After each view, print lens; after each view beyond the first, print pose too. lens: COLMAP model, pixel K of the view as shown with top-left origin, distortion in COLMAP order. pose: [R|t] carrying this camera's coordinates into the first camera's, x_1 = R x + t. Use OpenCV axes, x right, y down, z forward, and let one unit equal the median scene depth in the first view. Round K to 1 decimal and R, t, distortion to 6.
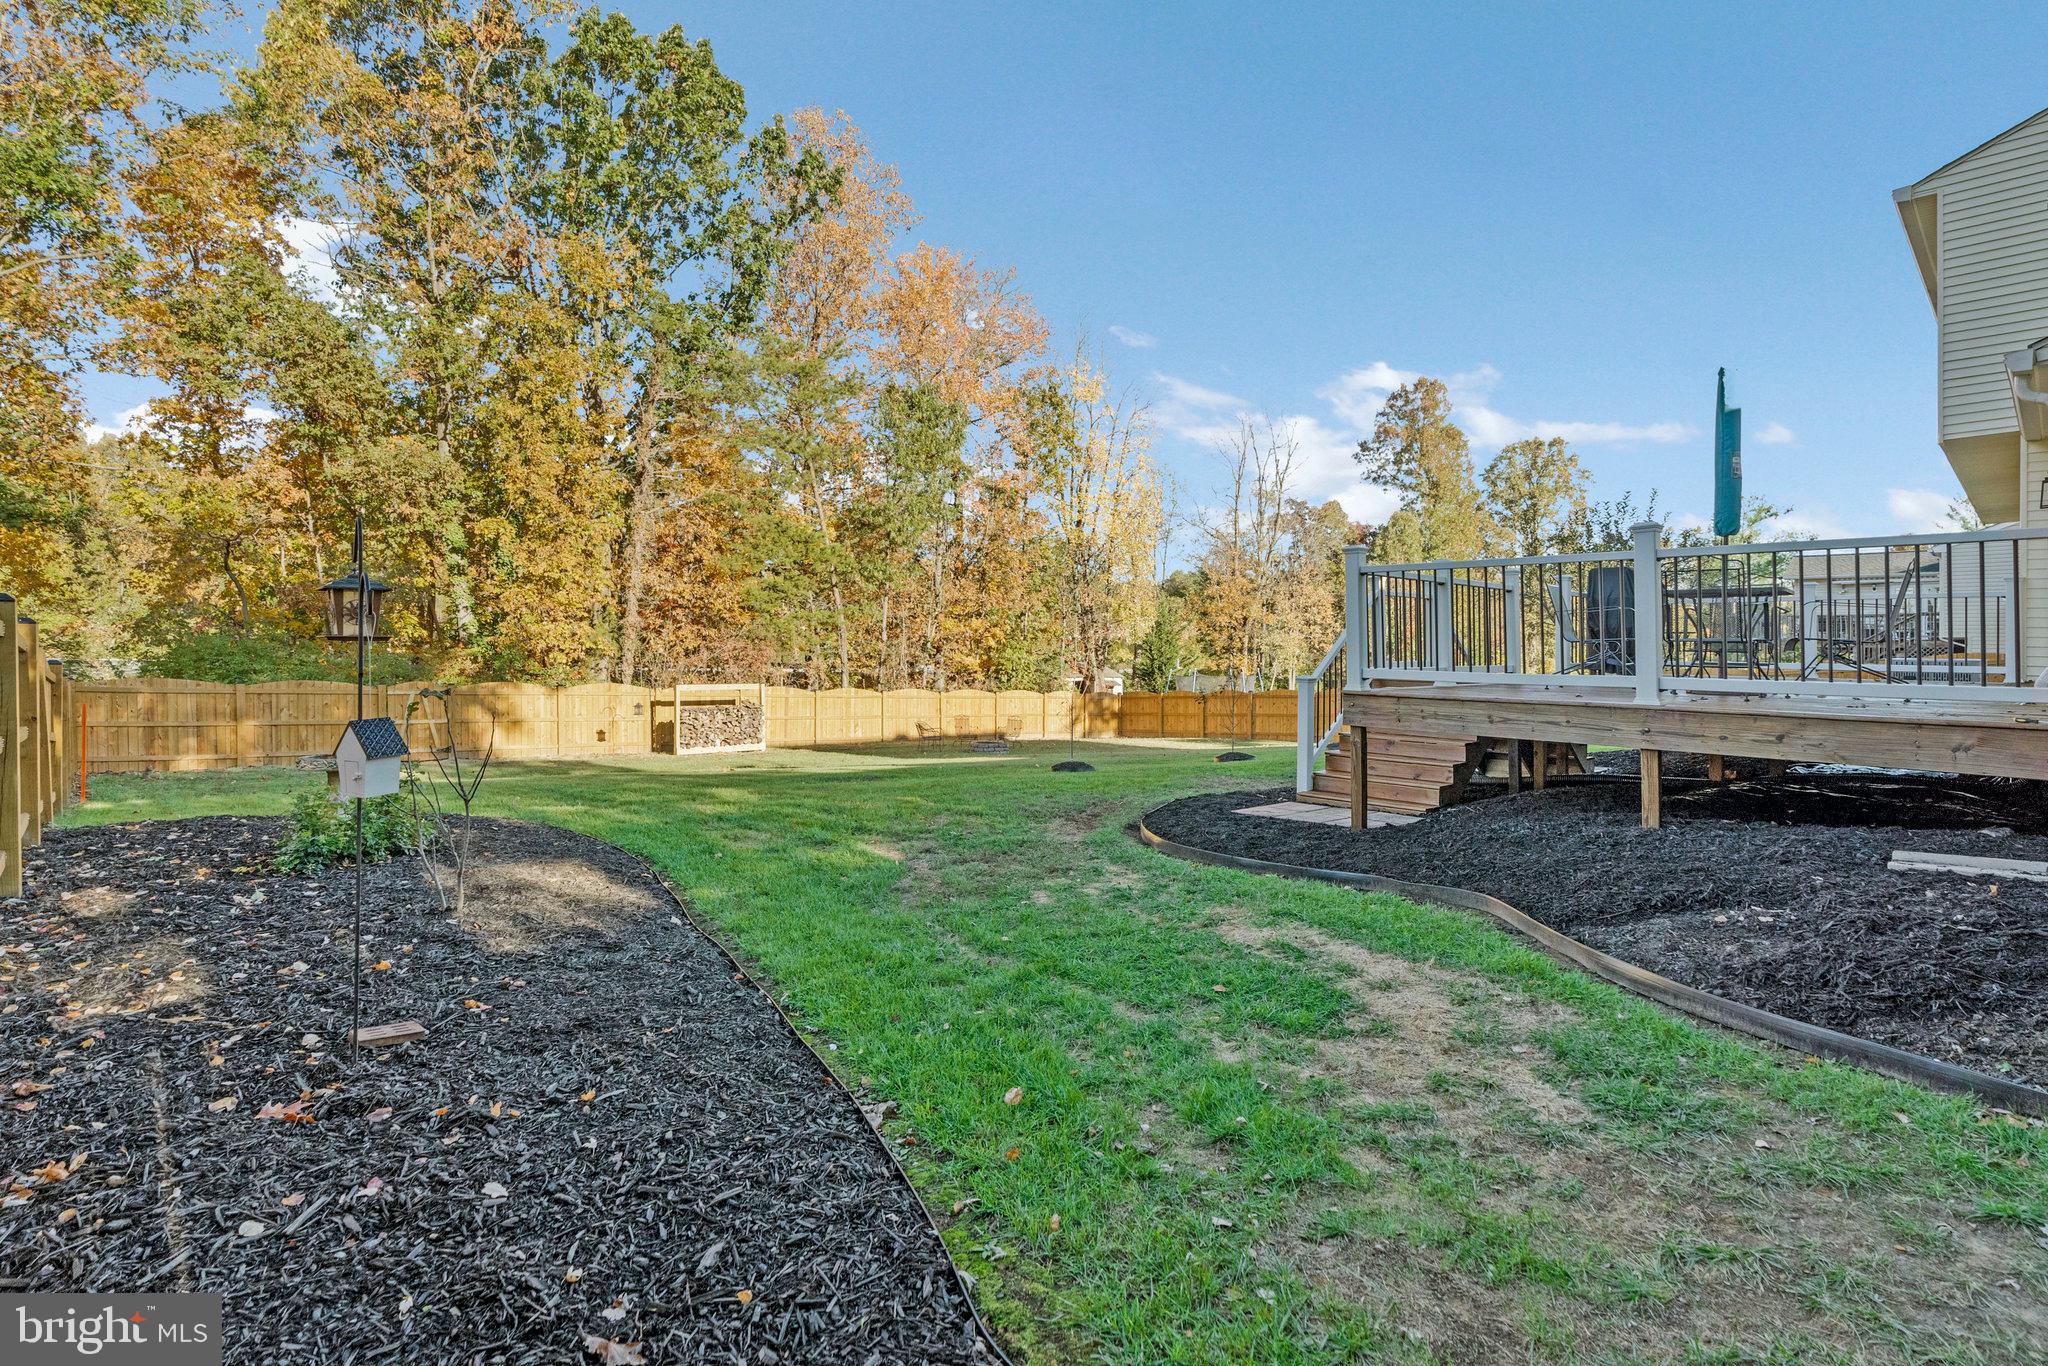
lens RADIAL K [[952.6, 0, 1029.3], [0, 952.6, 665.4], [0, 0, 1]] dist [0.010279, -0.000161]
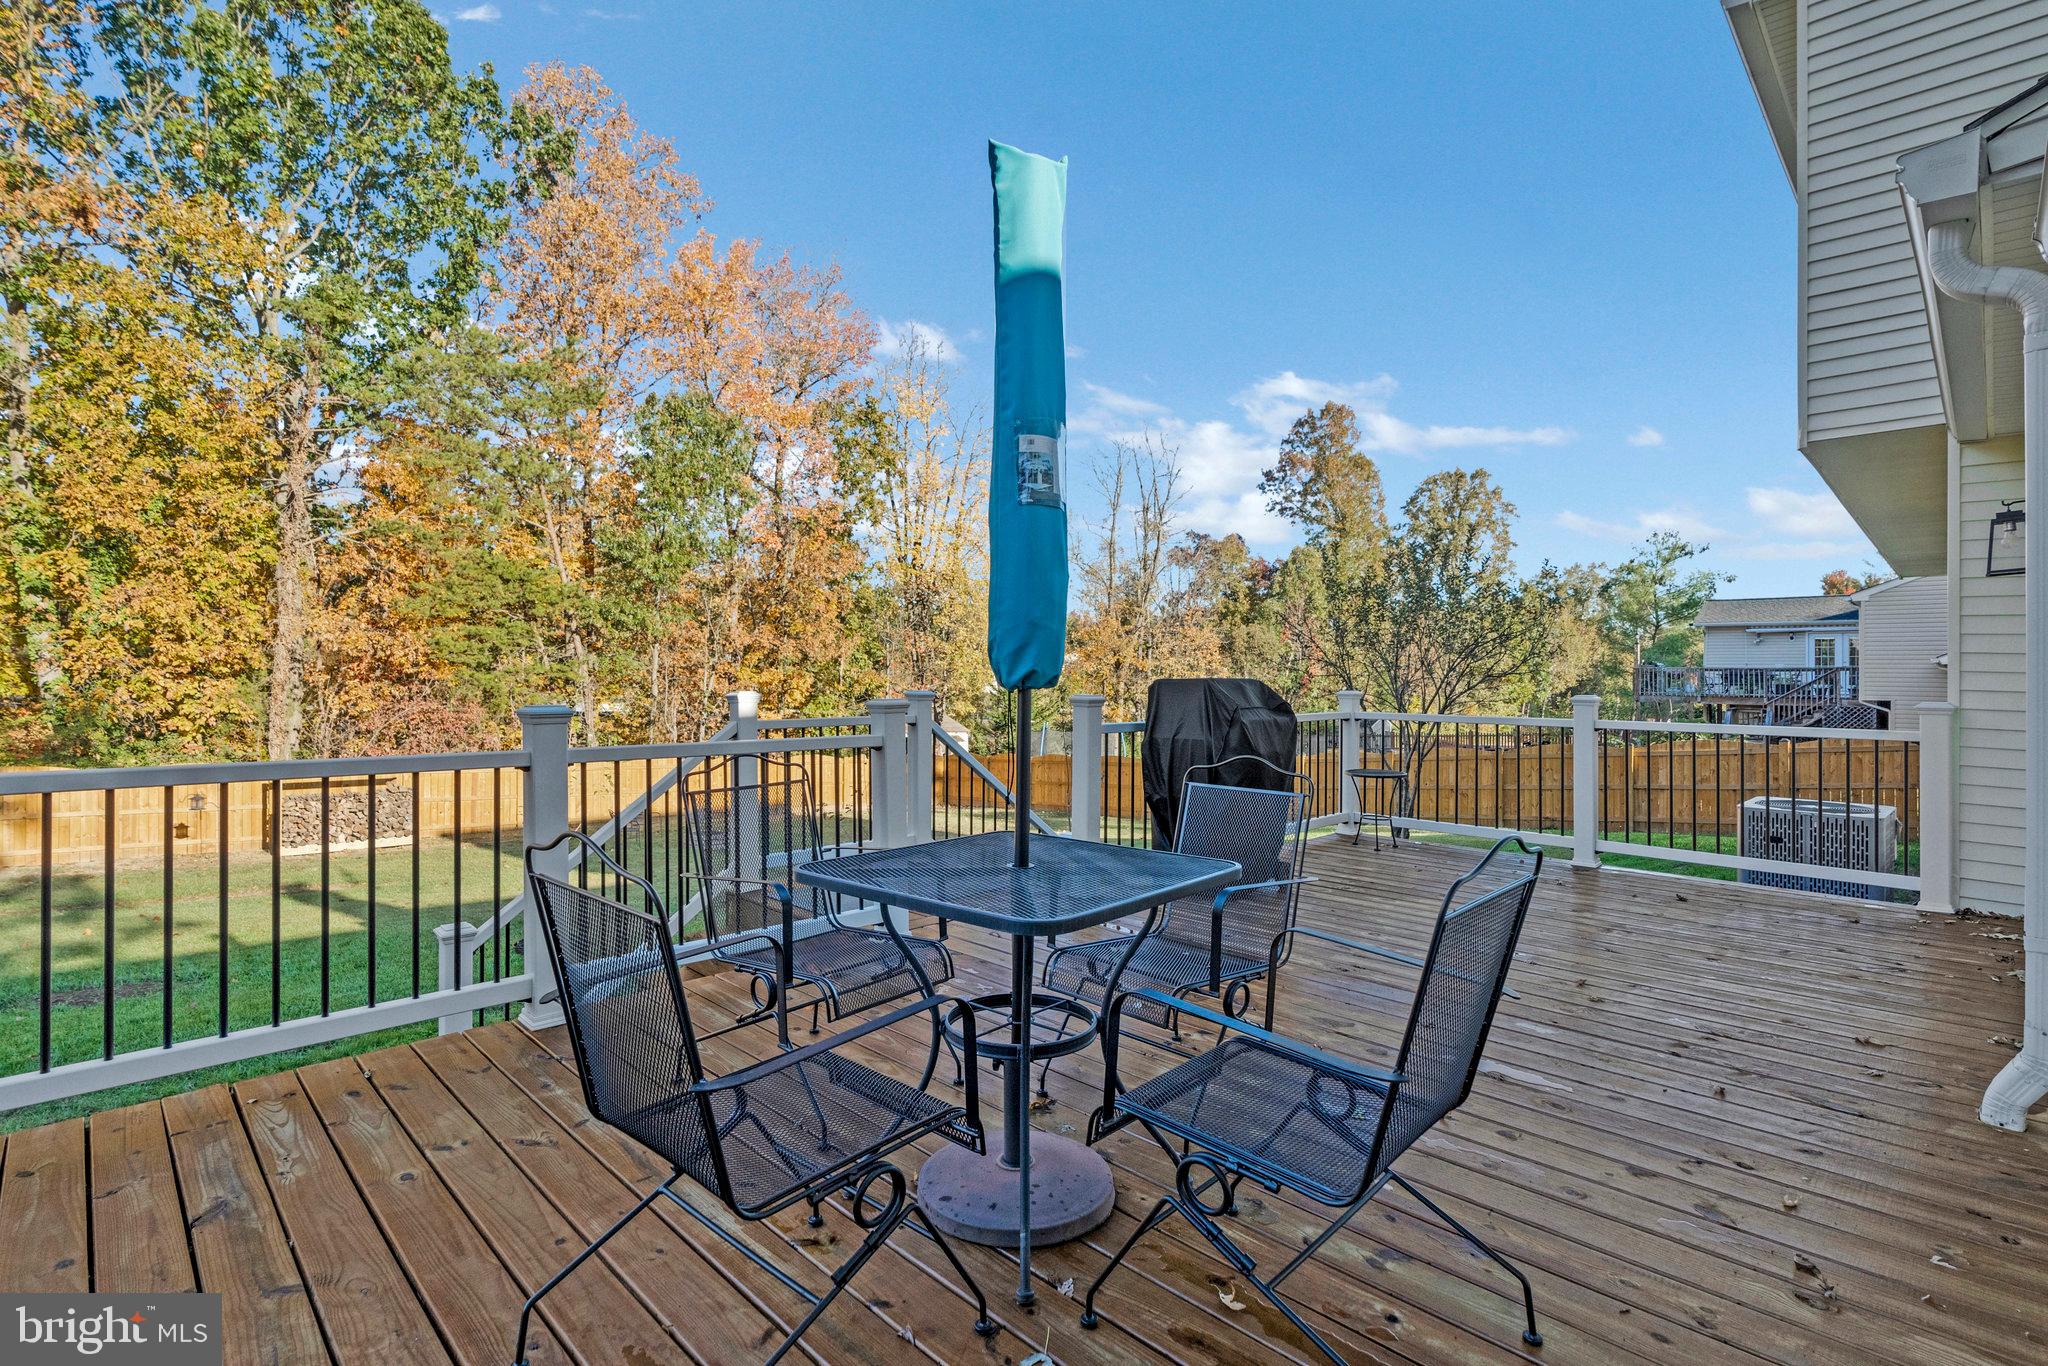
lens RADIAL K [[952.6, 0, 1008.6], [0, 952.6, 688.3], [0, 0, 1]] dist [0.010279, -0.000161]
pose [[0.999733, 0.003533, 0.022857, 0.095190], [-0.003376, 0.999970, -0.006922, -0.017976], [-0.022880, 0.006843, 0.999715, 0.091973]]
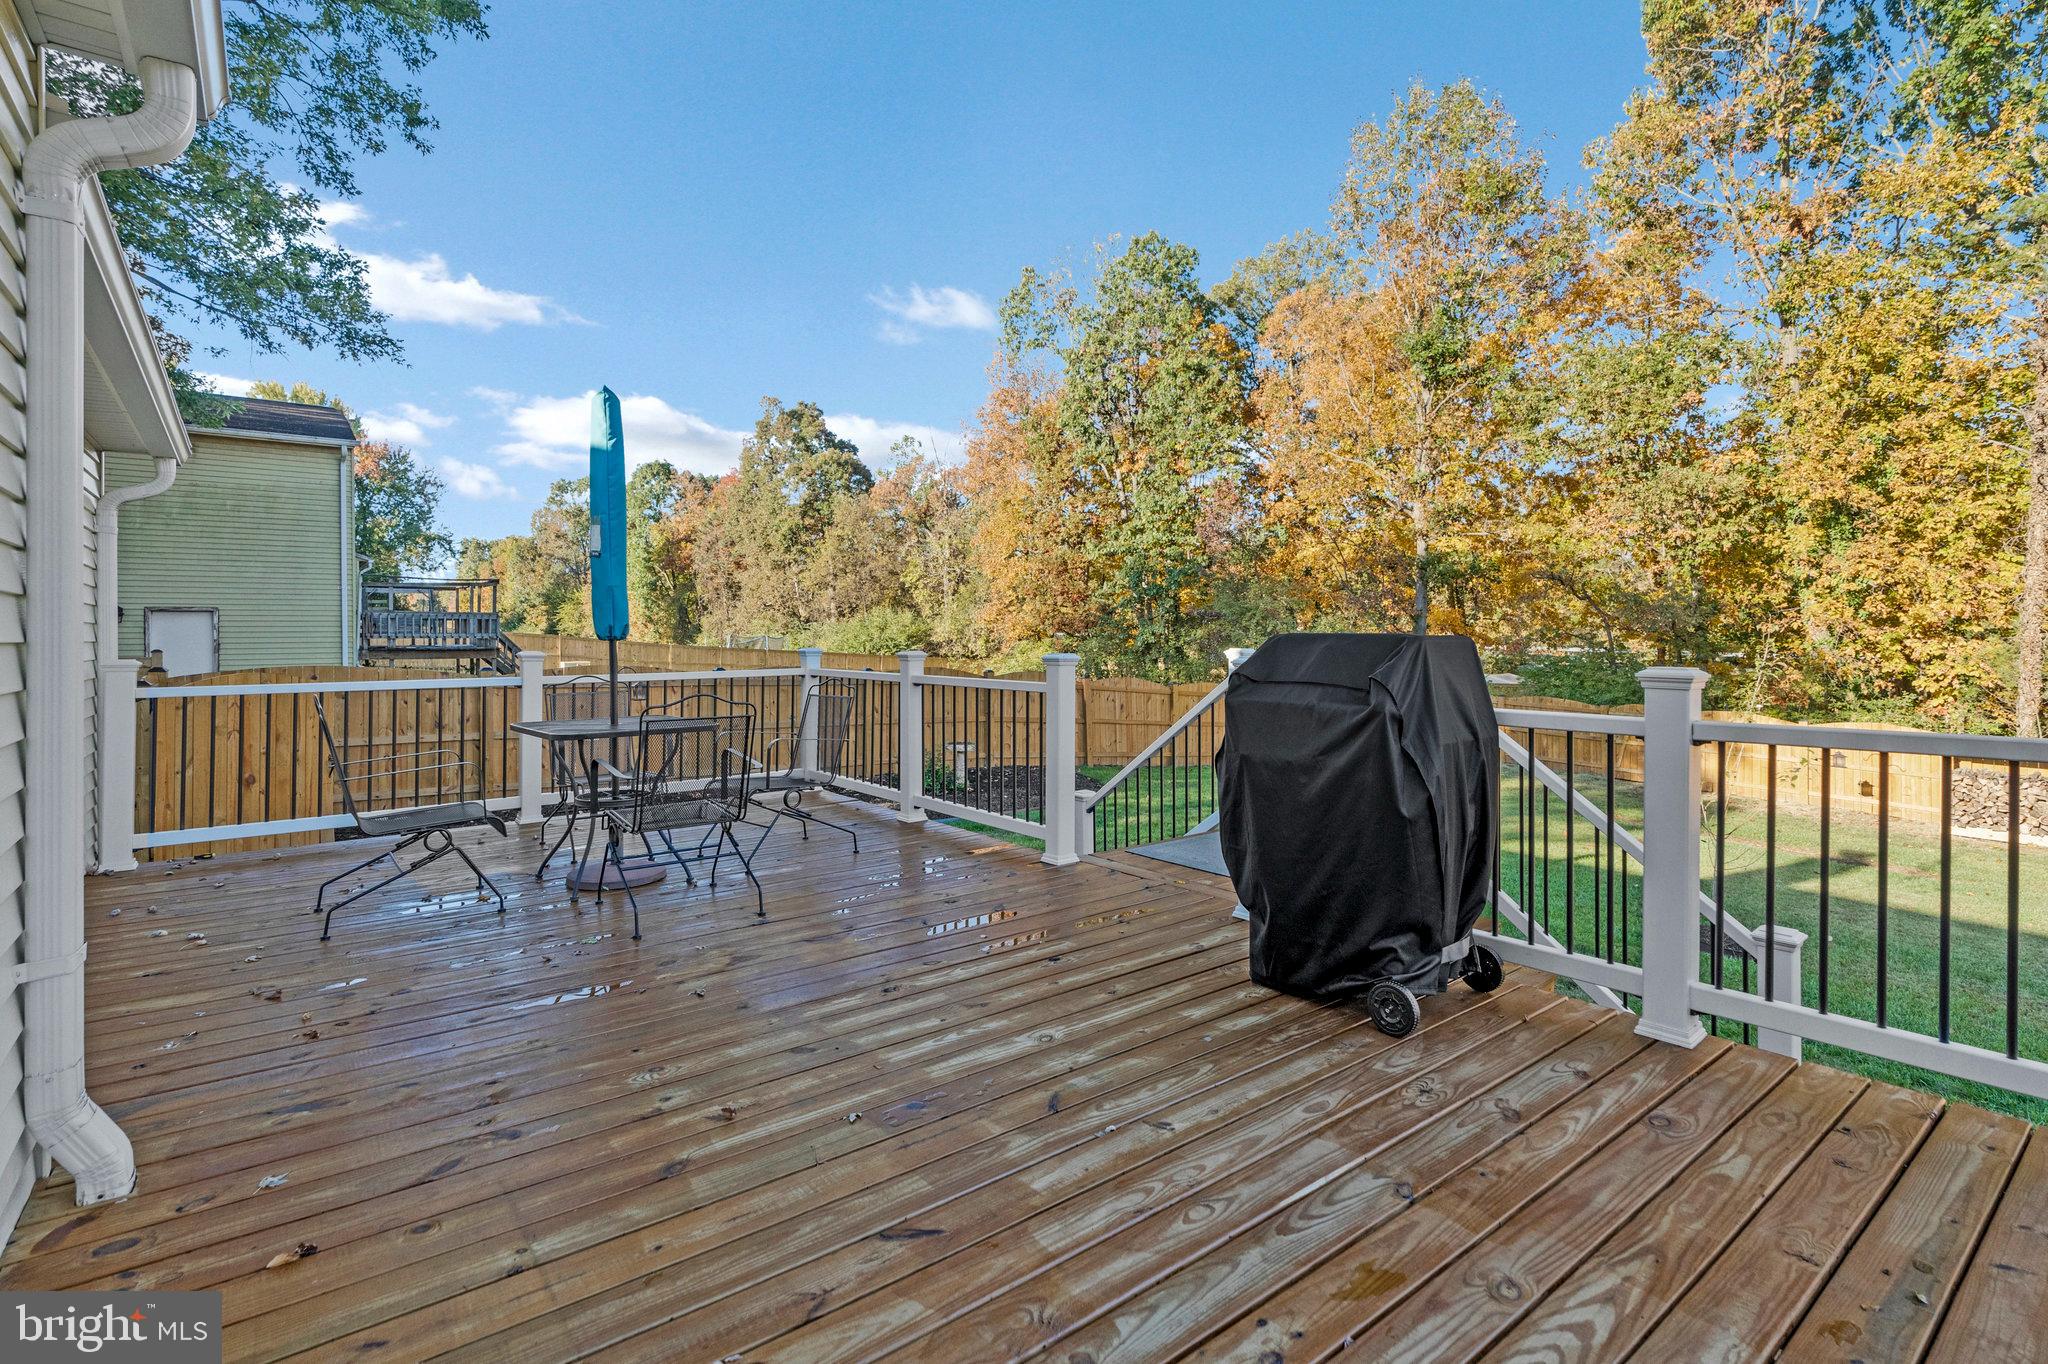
lens RADIAL K [[952.6, 0, 1021.8], [0, 952.6, 665.5], [0, 0, 1]] dist [0.010279, -0.000161]
pose [[-0.086916, 0.010747, -0.996158, 0.178769], [-0.002847, 0.999935, 0.011036, -0.017532], [0.996212, 0.003796, -0.086880, 0.176532]]
